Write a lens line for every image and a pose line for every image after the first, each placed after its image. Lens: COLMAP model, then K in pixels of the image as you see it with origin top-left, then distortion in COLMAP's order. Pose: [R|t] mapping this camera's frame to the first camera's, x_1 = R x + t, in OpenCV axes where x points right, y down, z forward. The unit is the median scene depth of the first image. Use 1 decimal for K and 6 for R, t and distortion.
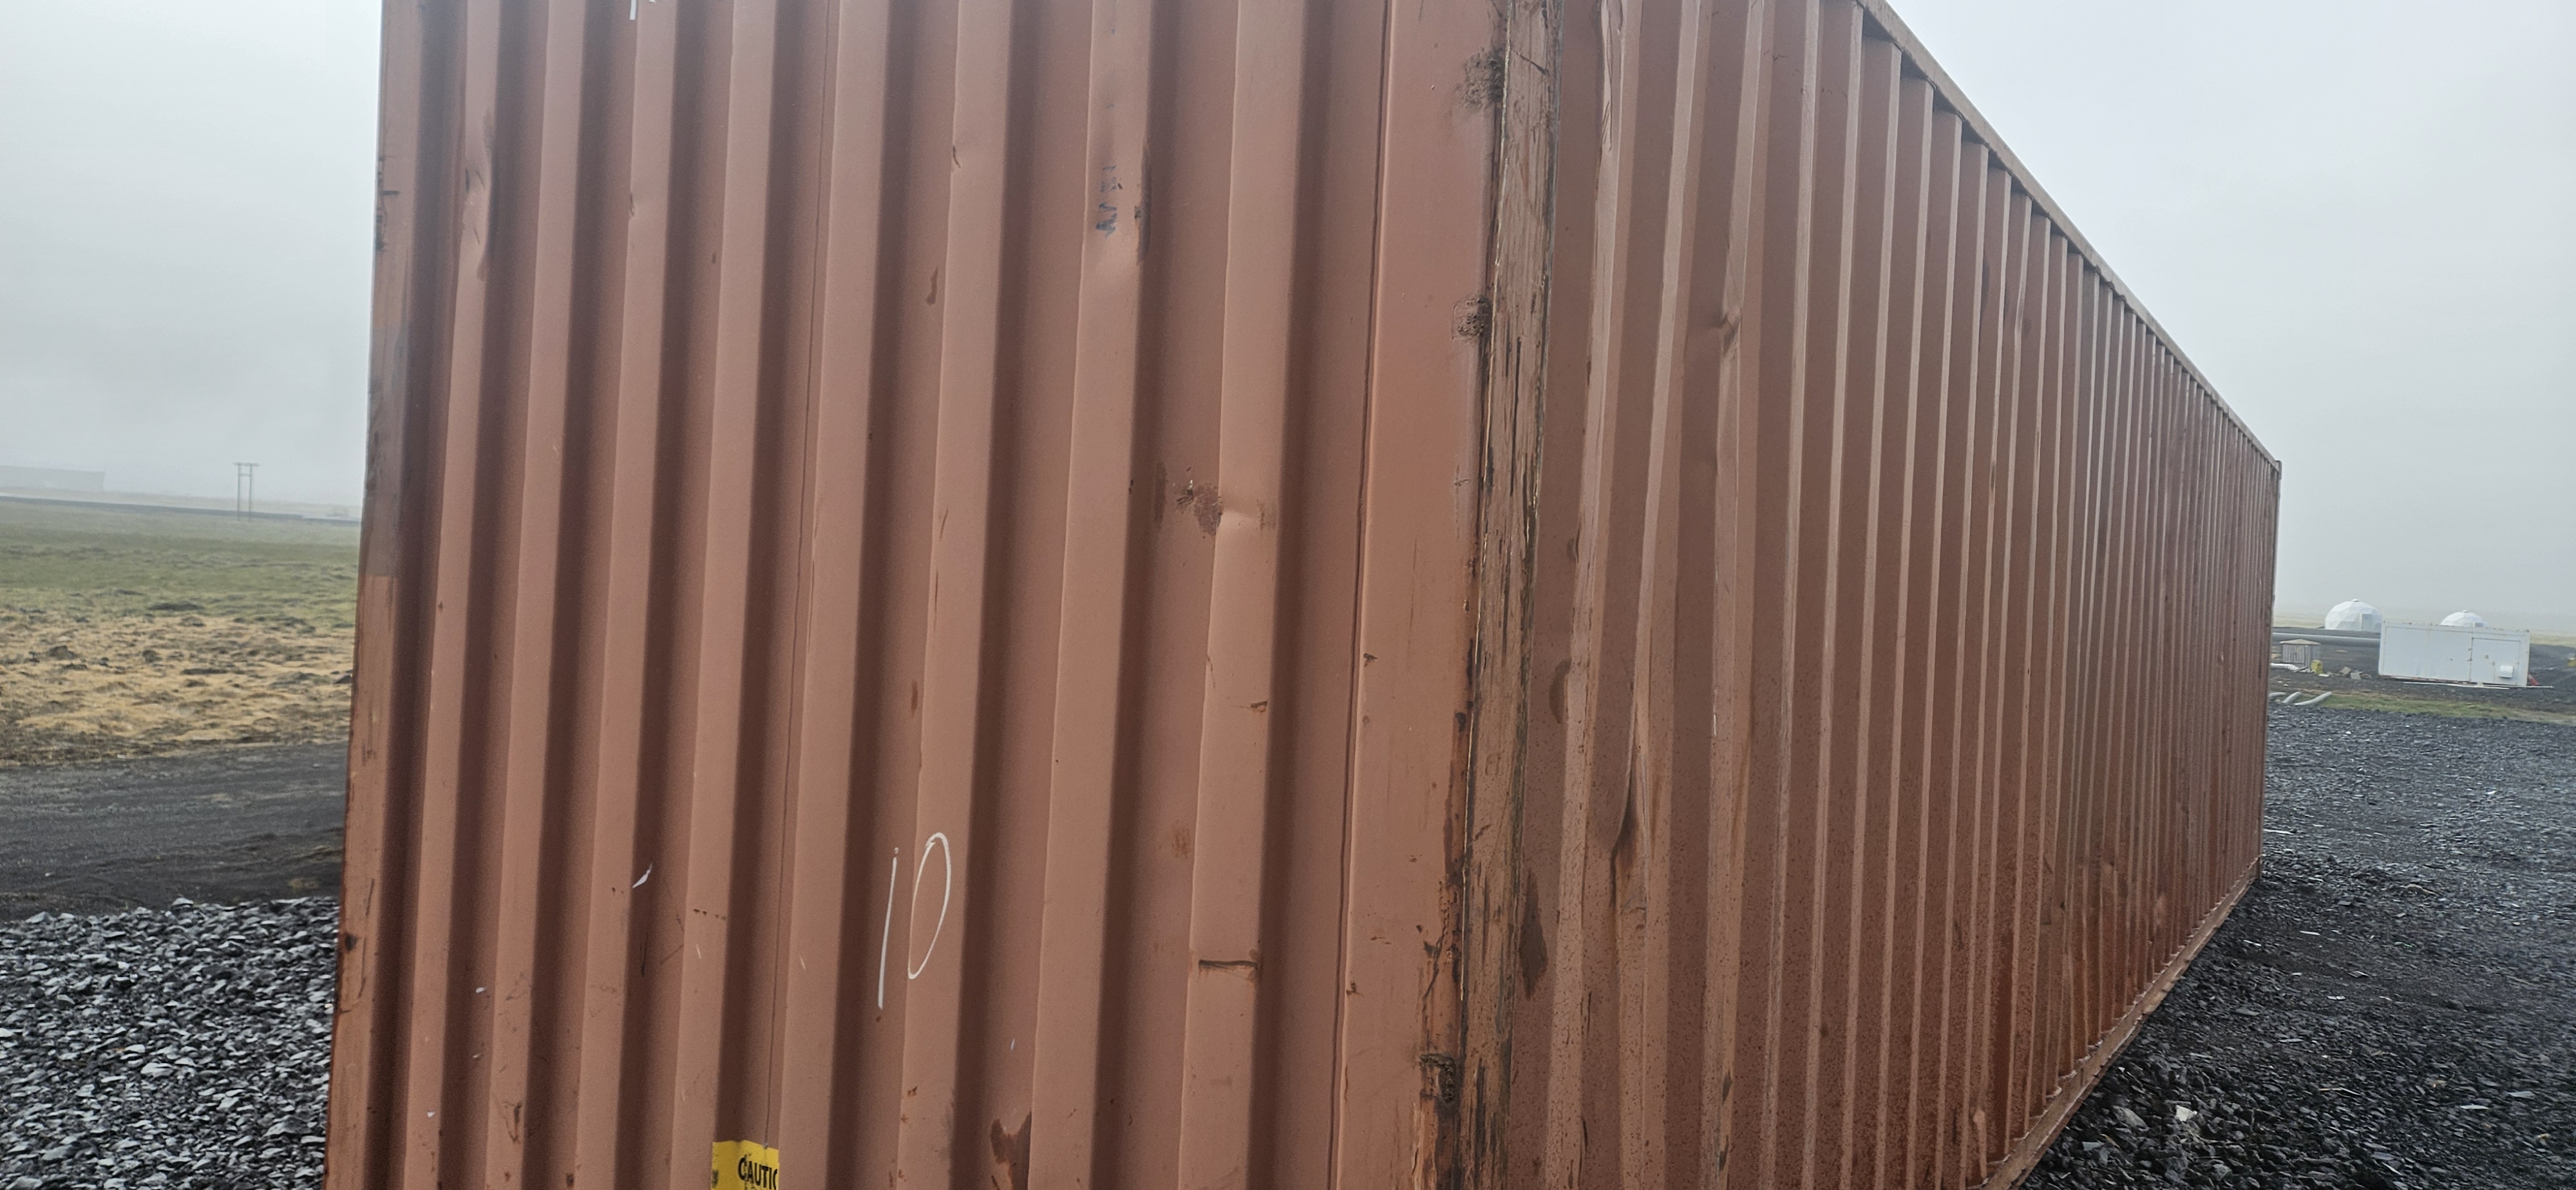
lens RADIAL K [[1717.3, 0, 1288.0], [0, 1717.3, 595.0], [0, 0, 1]] dist [0.098594, -0.002351]
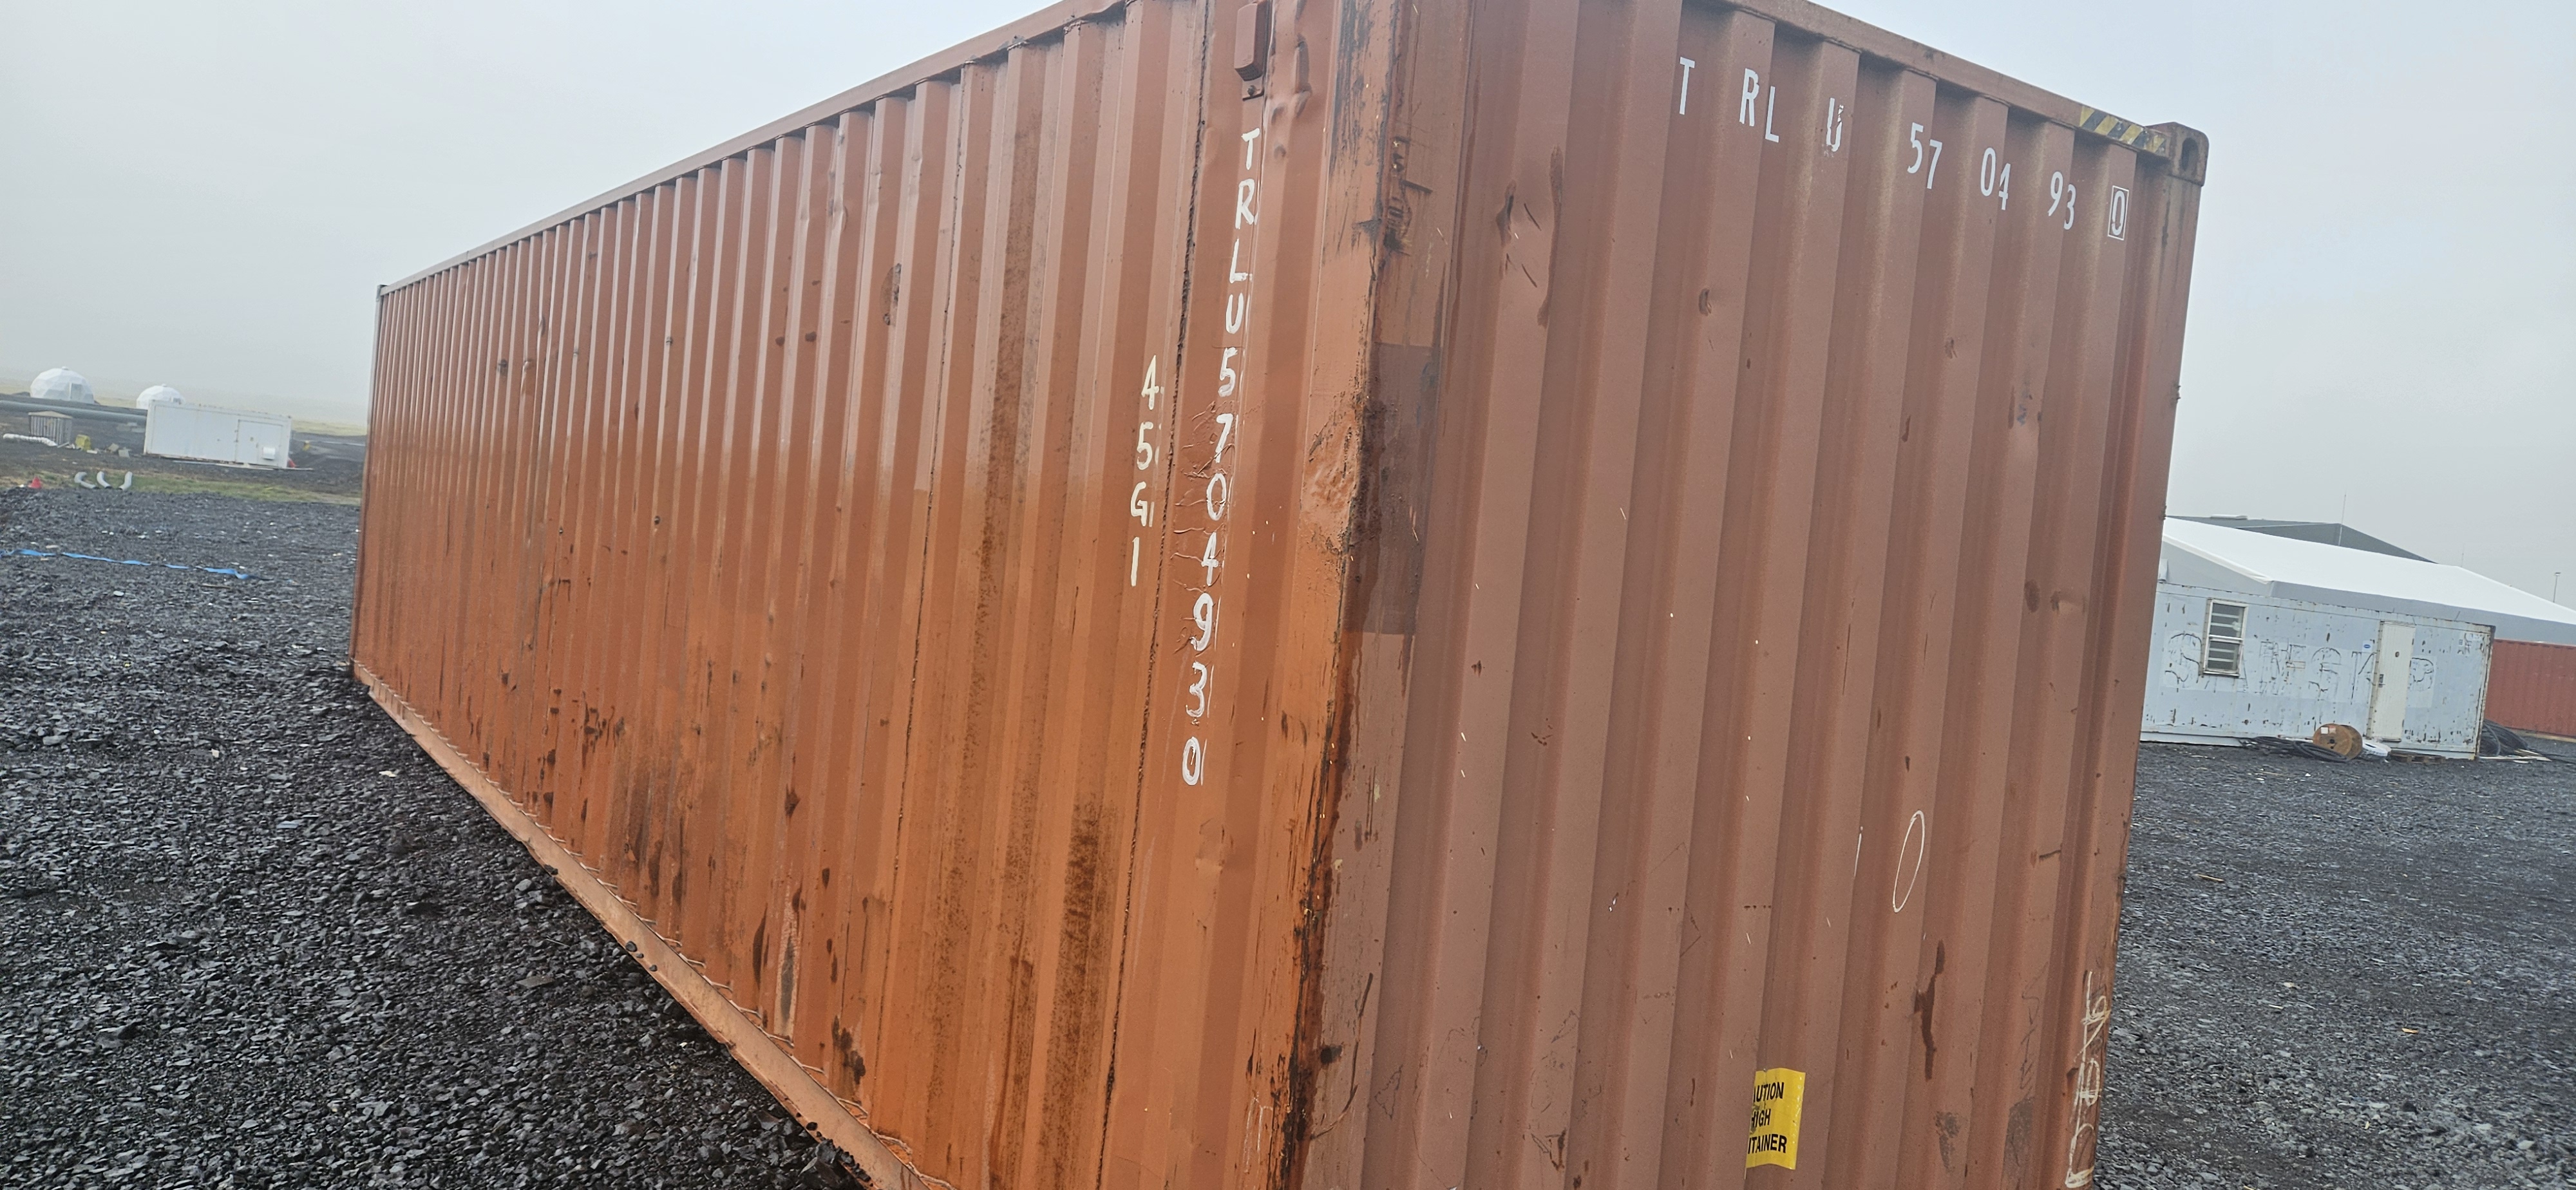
lens RADIAL K [[1717.3, 0, 1288.0], [0, 1717.3, 595.0], [0, 0, 1]] dist [0.098594, -0.002351]
pose [[0.346047, -0.052429, 0.936751, -0.106569], [-0.075503, 0.993643, 0.083505, -0.007765], [-0.935174, -0.099625, 0.339889, 0.061146]]
